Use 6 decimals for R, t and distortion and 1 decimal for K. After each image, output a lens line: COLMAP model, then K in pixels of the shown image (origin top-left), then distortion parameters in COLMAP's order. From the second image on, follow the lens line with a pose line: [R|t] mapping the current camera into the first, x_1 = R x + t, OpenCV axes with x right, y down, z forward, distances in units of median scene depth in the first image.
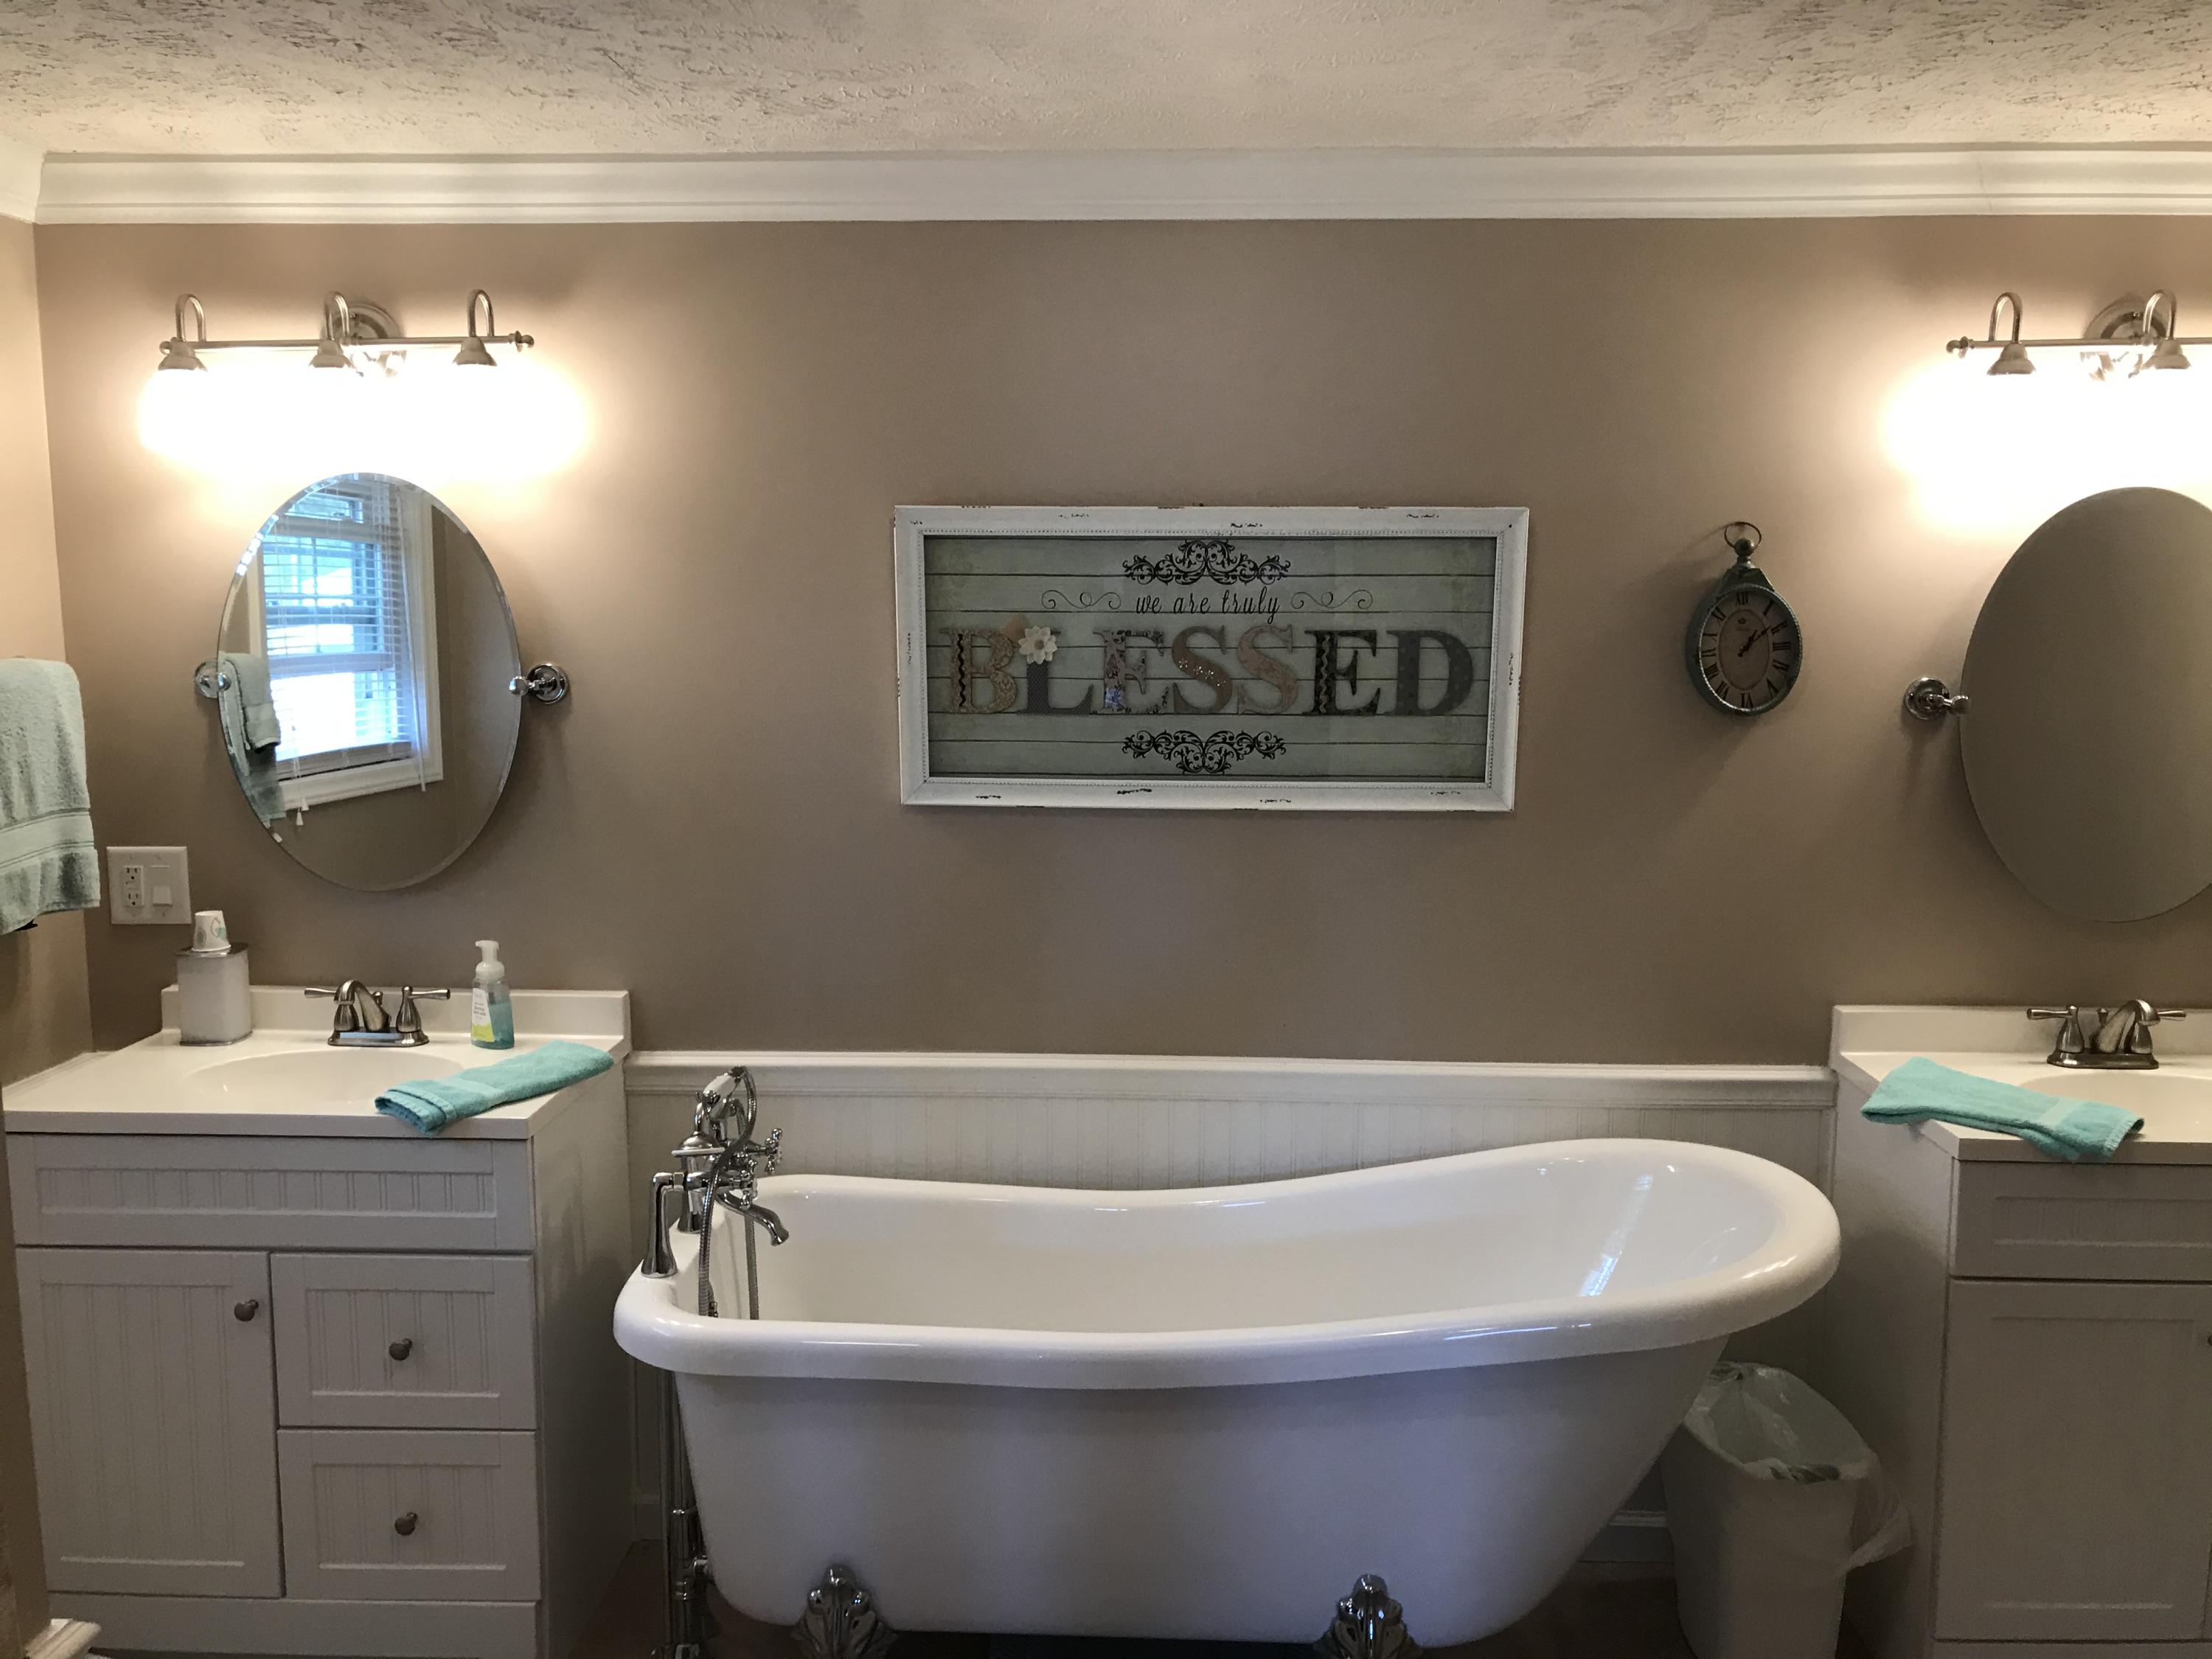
lens RADIAL K [[1790.7, 0, 1123.6], [0, 1790.7, 815.1], [0, 0, 1]] dist [0.015569, -0.014247]
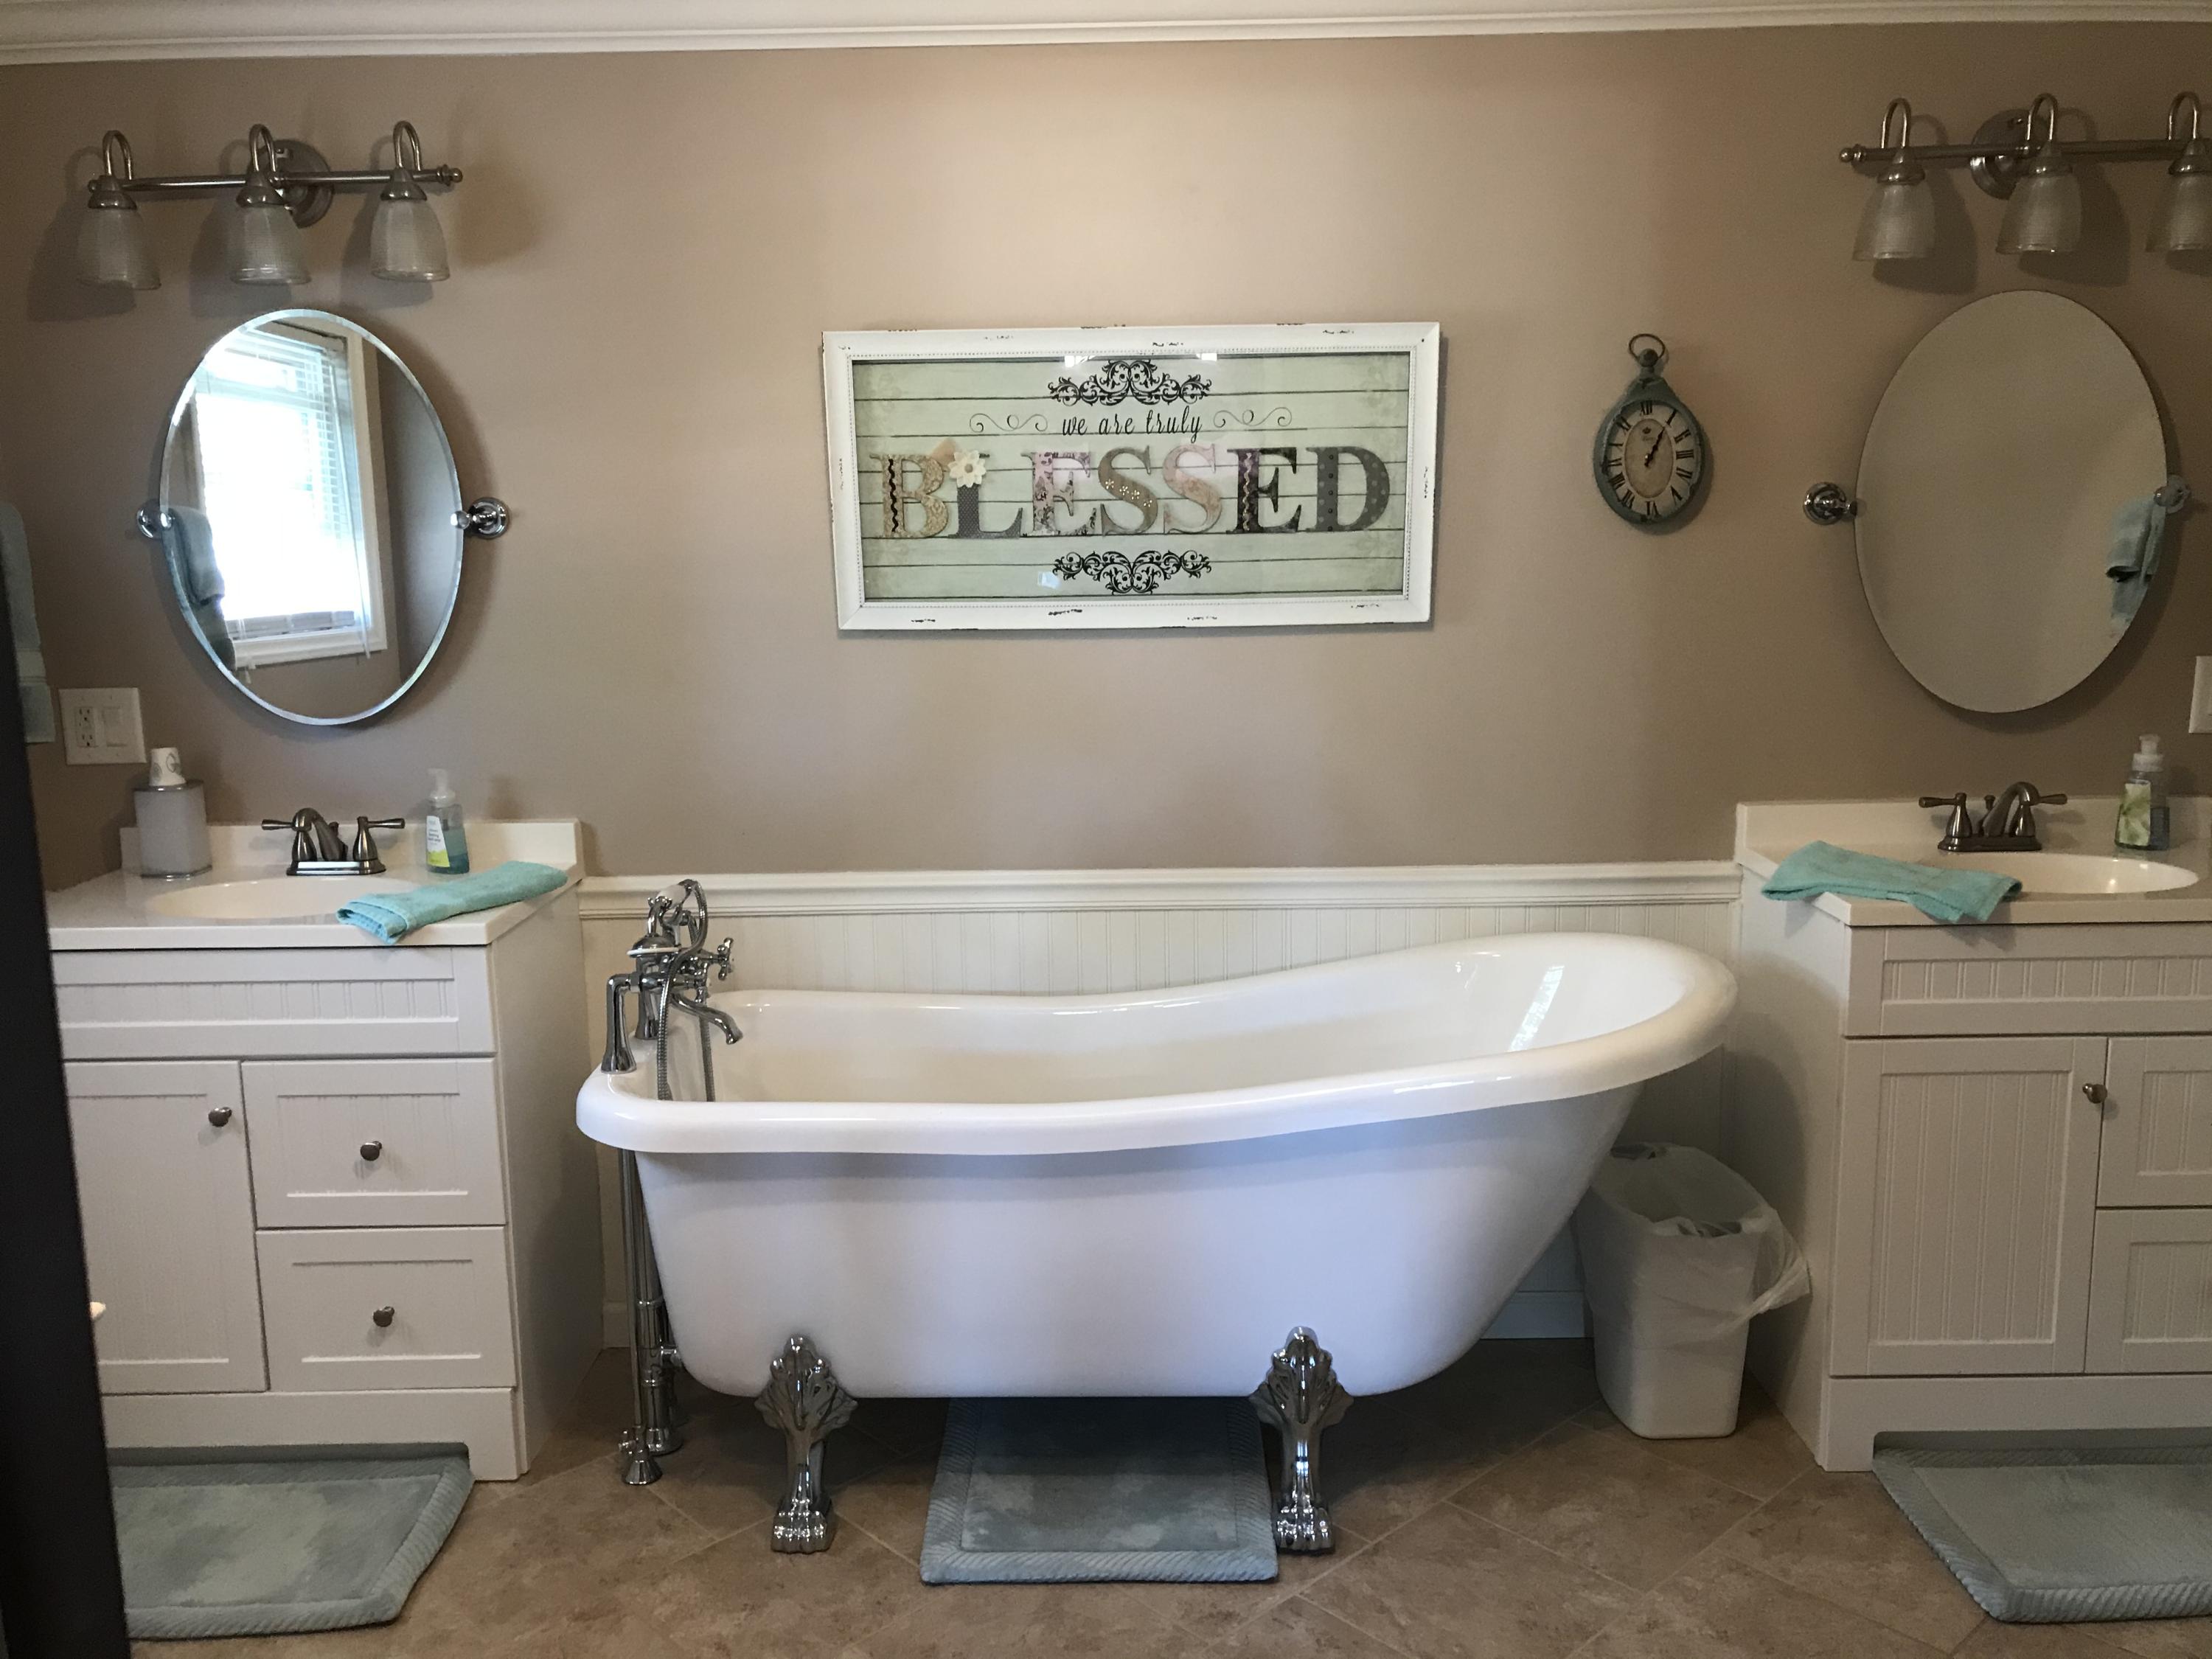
lens RADIAL K [[1790.7, 0, 1111.9], [0, 1790.7, 827.1], [0, 0, 1]] dist [0.015569, -0.014247]
pose [[0.999510, -0.023191, 0.021014, 0.008473], [0.022191, 0.998665, 0.046650, 0.064598], [-0.022068, -0.046160, 0.998690, -0.037289]]
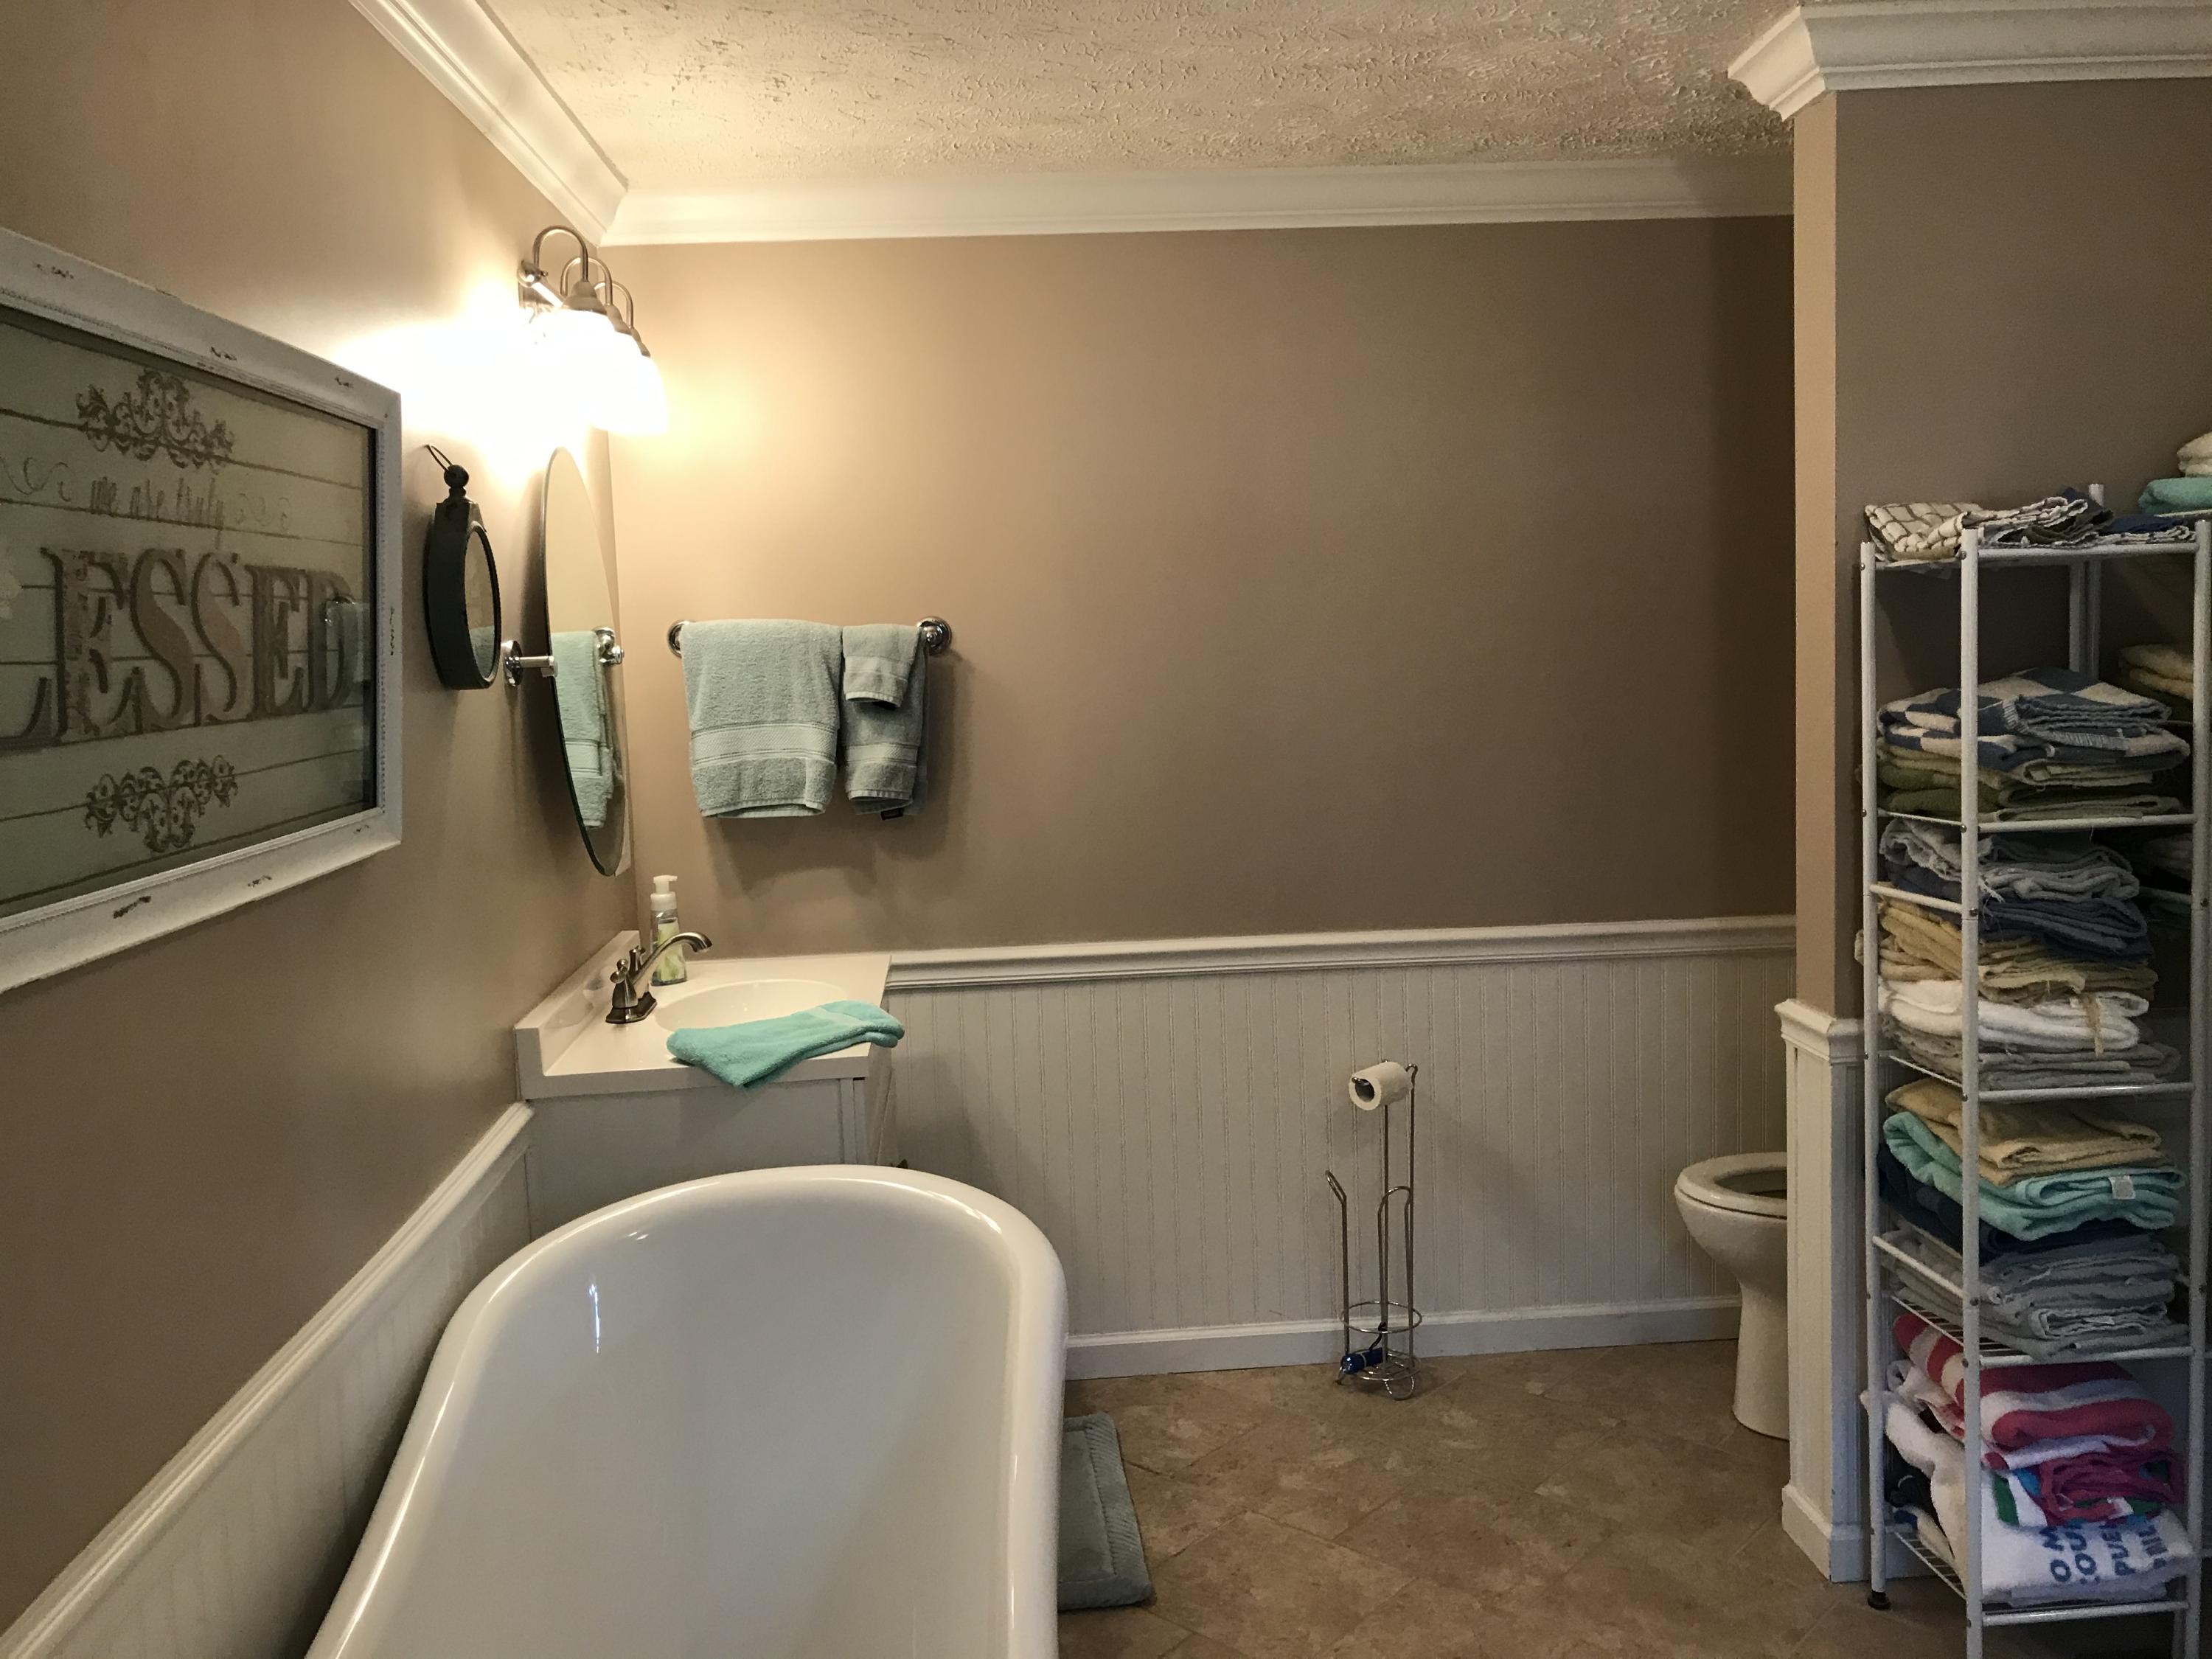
lens RADIAL K [[1790.7, 0, 1102.5], [0, 1790.7, 832.0], [0, 0, 1]] dist [0.015569, -0.014247]
pose [[-0.096564, -0.113050, 0.988886, -0.482302], [0.175970, 0.975939, 0.128753, -0.048237], [-0.979648, 0.186447, -0.074348, 0.805873]]
